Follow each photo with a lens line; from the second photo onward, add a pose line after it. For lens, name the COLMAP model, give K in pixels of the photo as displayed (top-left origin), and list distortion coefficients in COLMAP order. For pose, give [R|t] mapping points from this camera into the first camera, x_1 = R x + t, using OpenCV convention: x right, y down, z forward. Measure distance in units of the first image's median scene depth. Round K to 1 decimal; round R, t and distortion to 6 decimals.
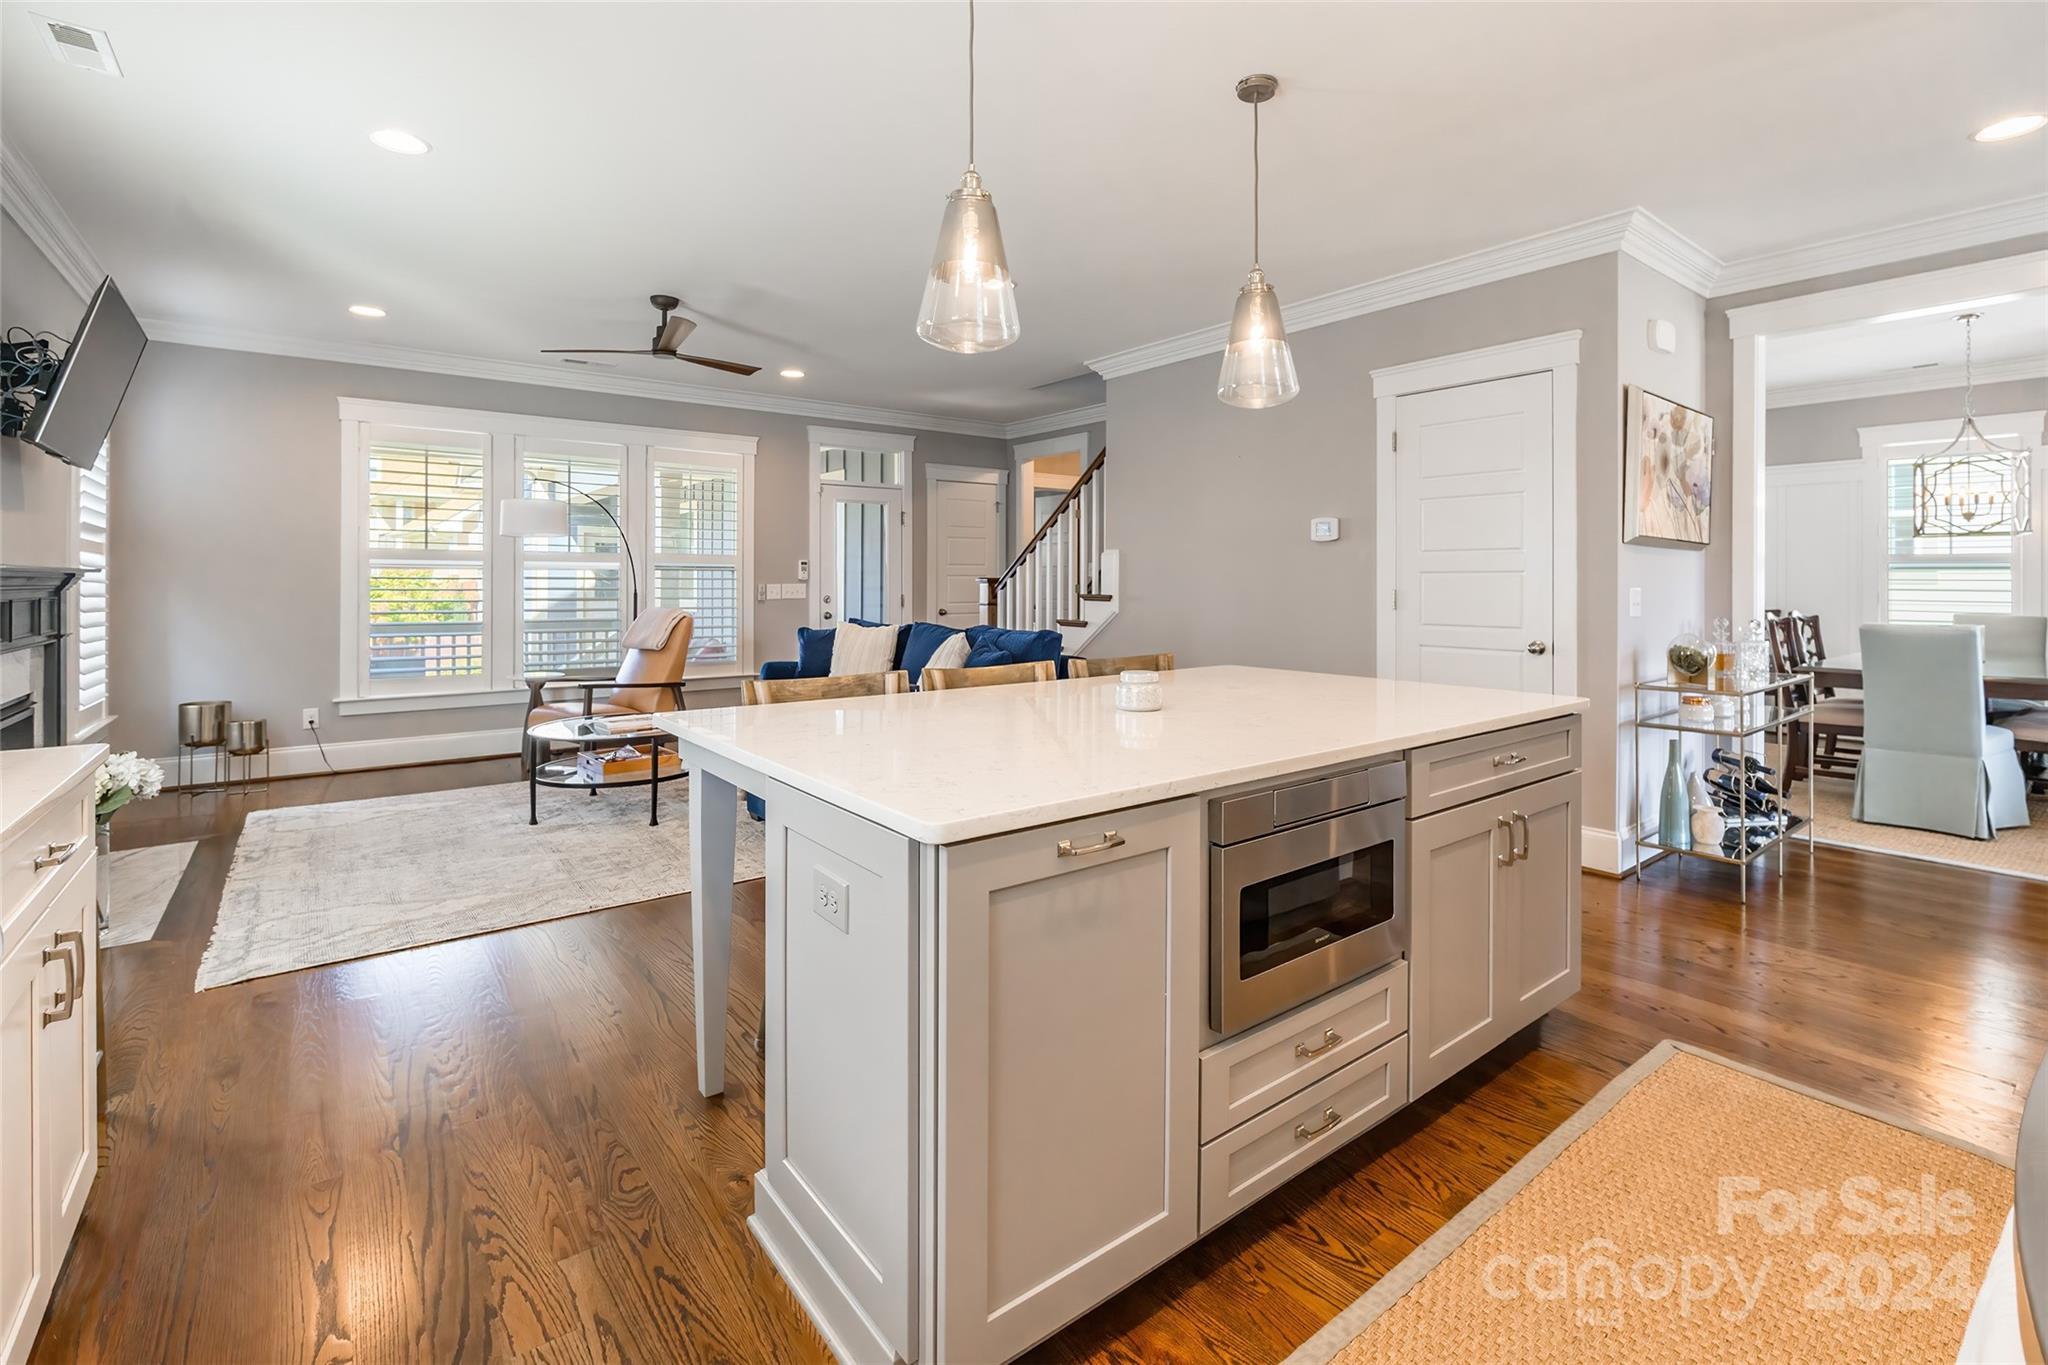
lens RADIAL K [[941.3, 0, 989.4], [0, 941.3, 581.4], [0, 0, 1]] dist [-0.019048, 0.002708]
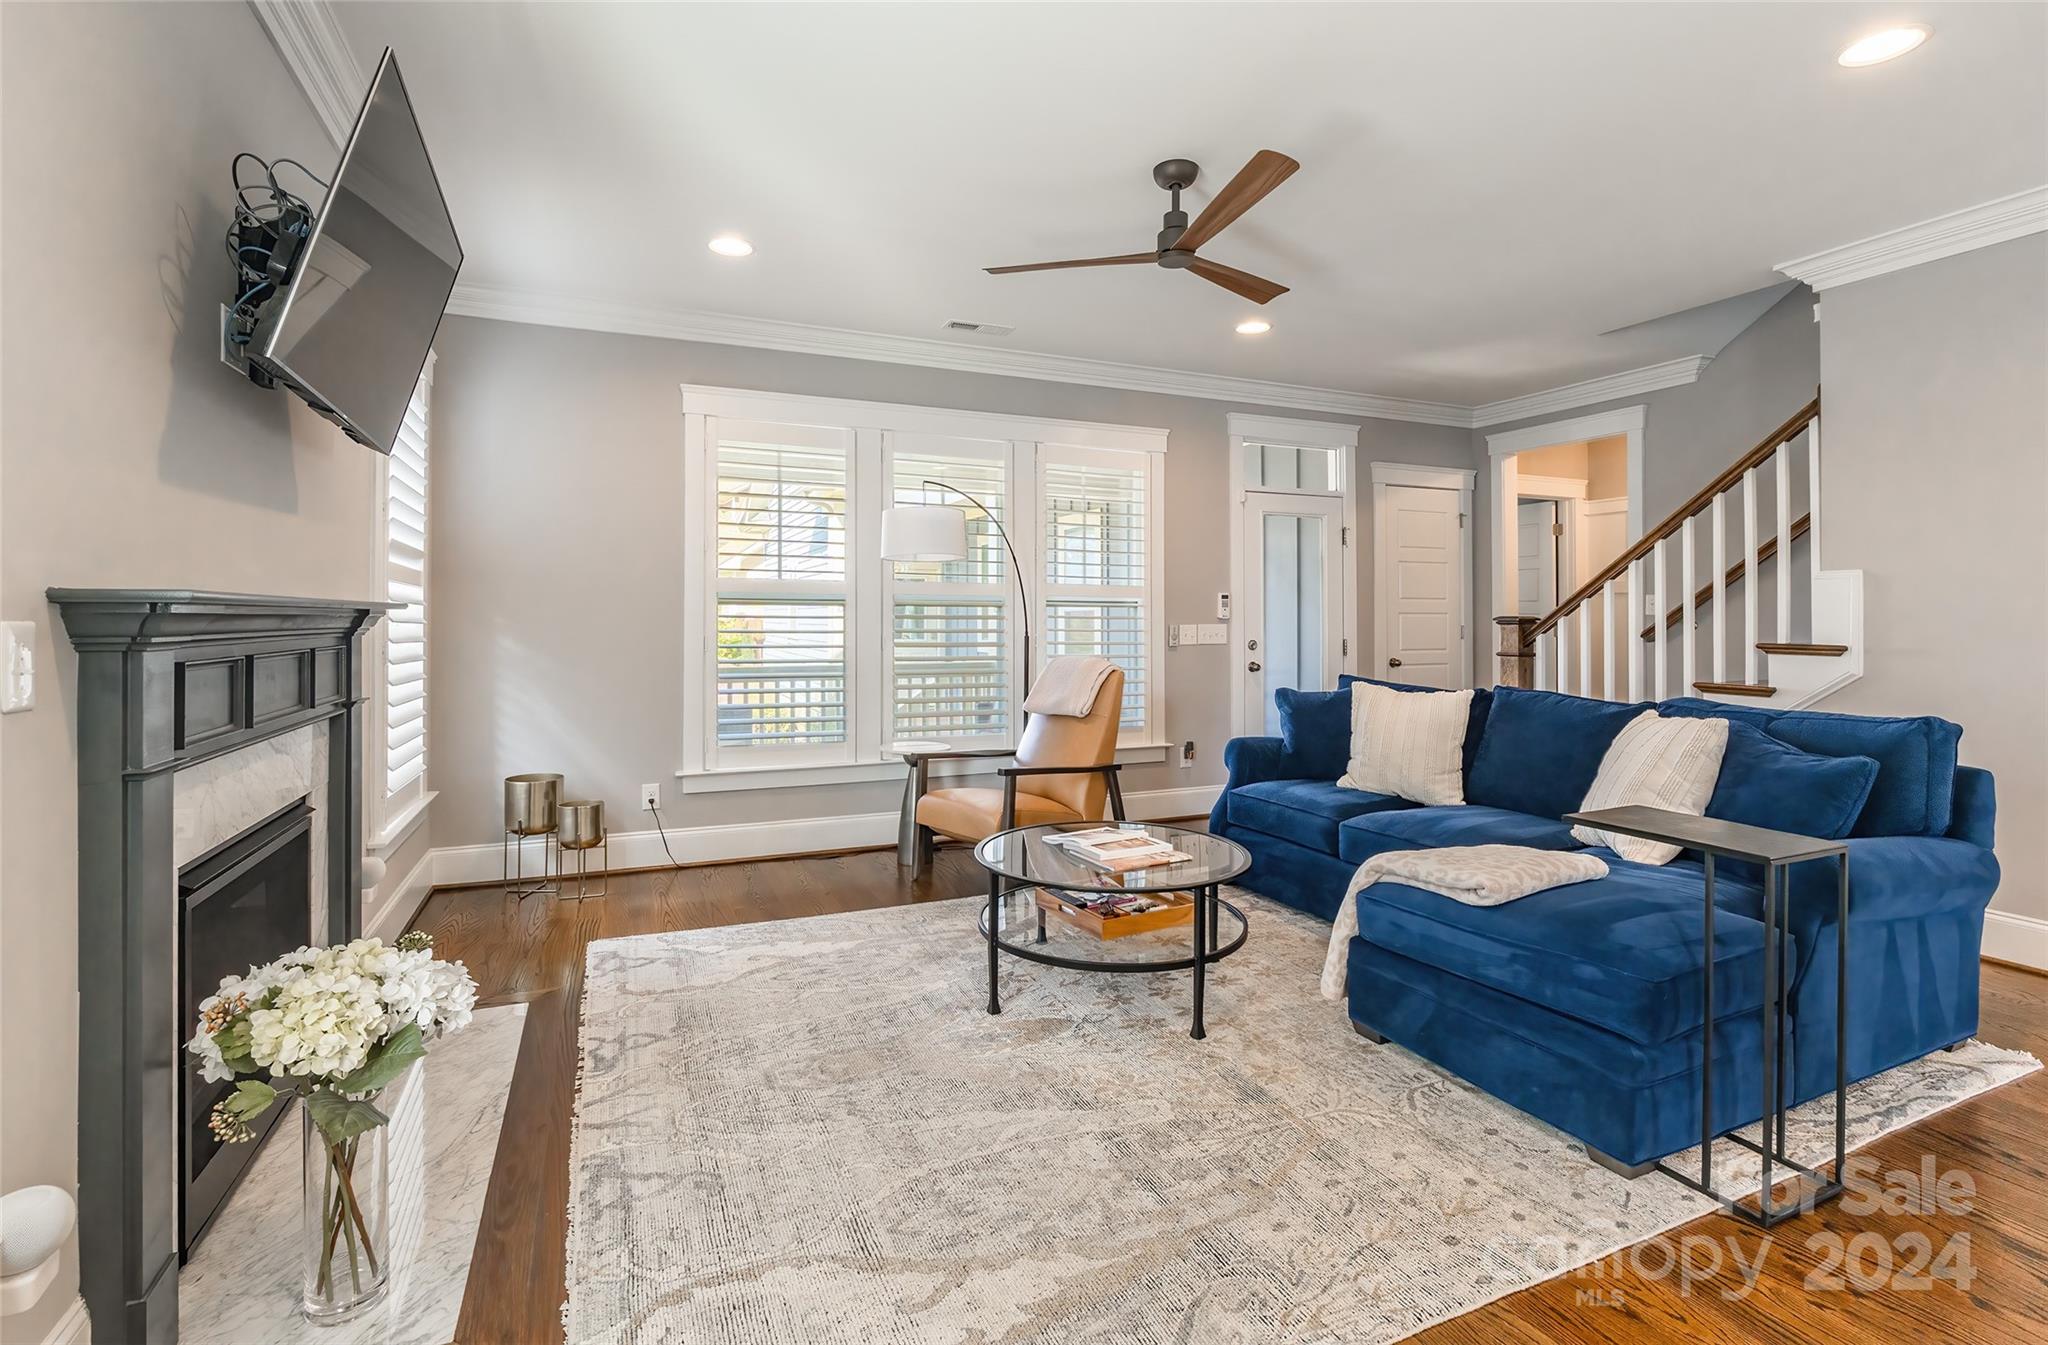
lens RADIAL K [[913.2, 0, 976.7], [0, 913.2, 621.1], [0, 0, 1]] dist [-0.015080, 0.001089]
pose [[0.970838, 0.002719, -0.239722, -0.299325], [-0.001998, 0.999993, 0.003247, -0.002723], [0.239729, -0.002673, 0.970836, 0.346382]]
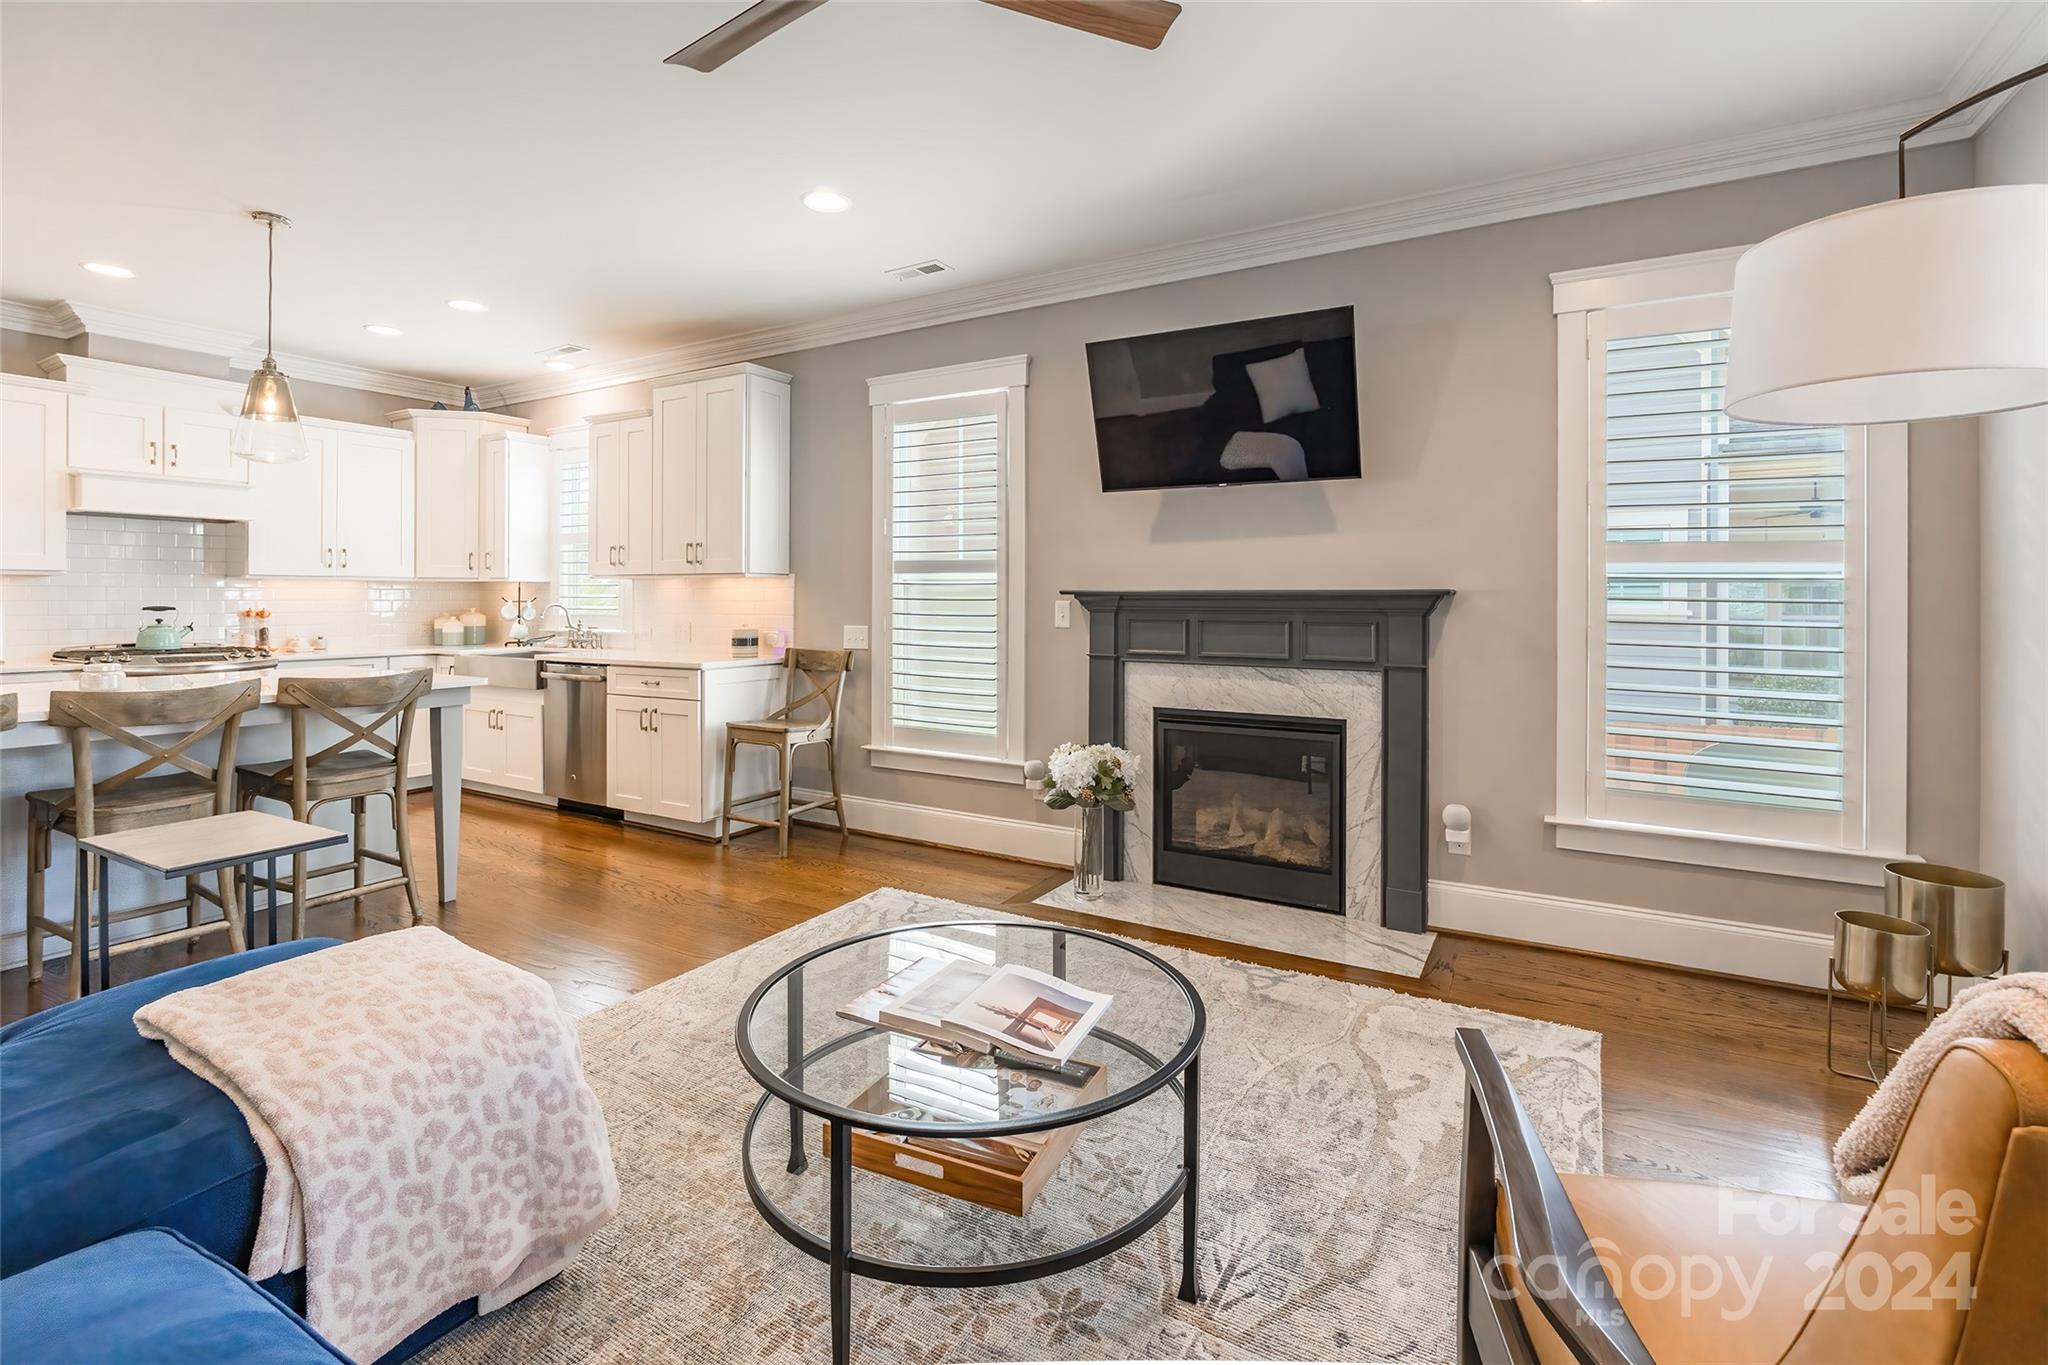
lens RADIAL K [[941.3, 0, 993.4], [0, 941.3, 589.3], [0, 0, 1]] dist [-0.019048, 0.002708]
pose [[-0.923029, -0.007318, -0.384661, -0.230910], [-0.005057, 0.999963, -0.006889, -0.005055], [0.384697, -0.004414, -0.923032, 1.184760]]
